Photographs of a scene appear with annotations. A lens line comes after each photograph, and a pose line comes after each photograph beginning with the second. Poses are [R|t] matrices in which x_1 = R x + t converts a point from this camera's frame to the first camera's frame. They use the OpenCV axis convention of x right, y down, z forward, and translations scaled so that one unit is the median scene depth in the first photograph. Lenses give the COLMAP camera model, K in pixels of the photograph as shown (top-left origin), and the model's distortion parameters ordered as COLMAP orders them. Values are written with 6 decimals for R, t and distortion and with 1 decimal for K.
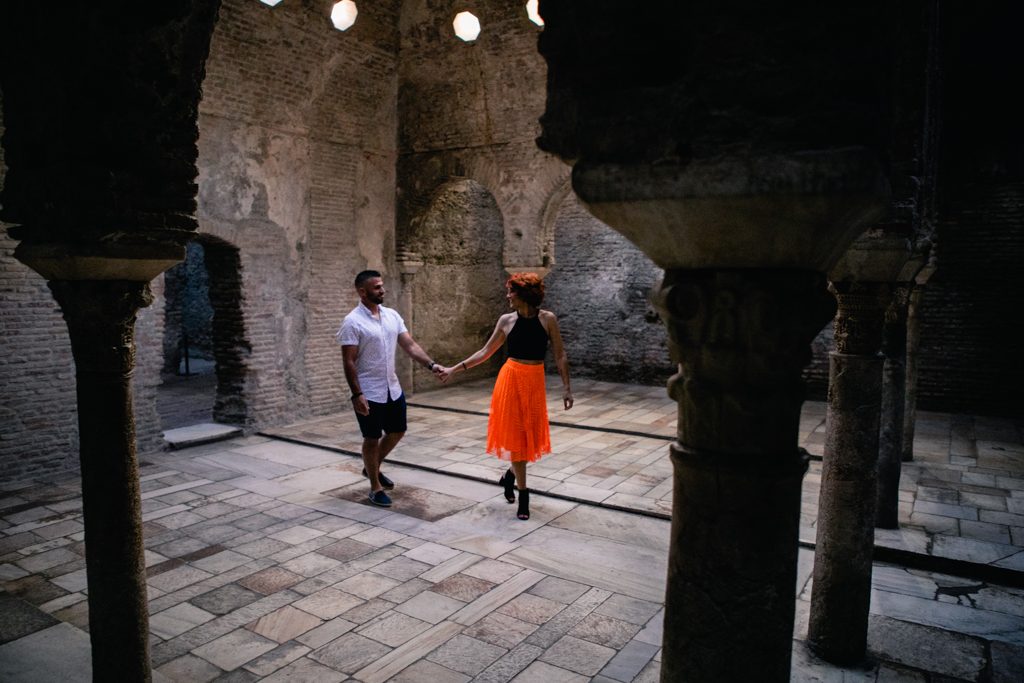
lens RADIAL K [[714.2, 0, 512.0], [0, 714.2, 341.5], [0, 0, 1]] dist [-0.088856, 0.031723]
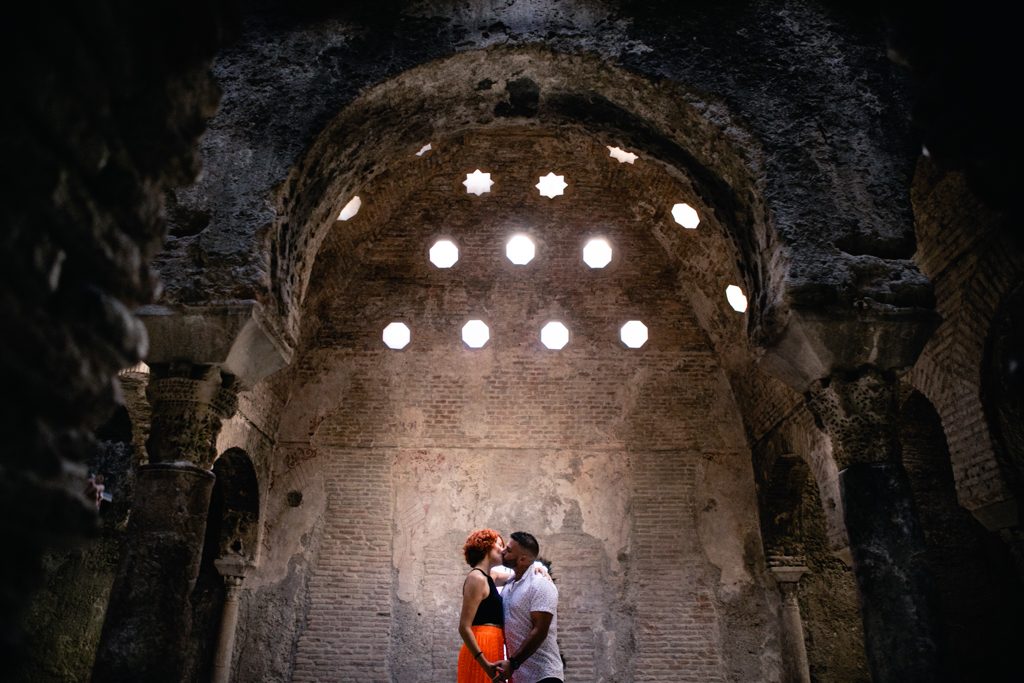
lens RADIAL K [[714.2, 0, 512.0], [0, 714.2, 341.5], [0, 0, 1]] dist [-0.088856, 0.031723]
pose [[0.546136, -0.368733, -0.752178, 0.489093], [-0.073046, 0.873530, -0.481258, 0.093254], [0.834506, 0.317776, 0.450132, 0.339431]]
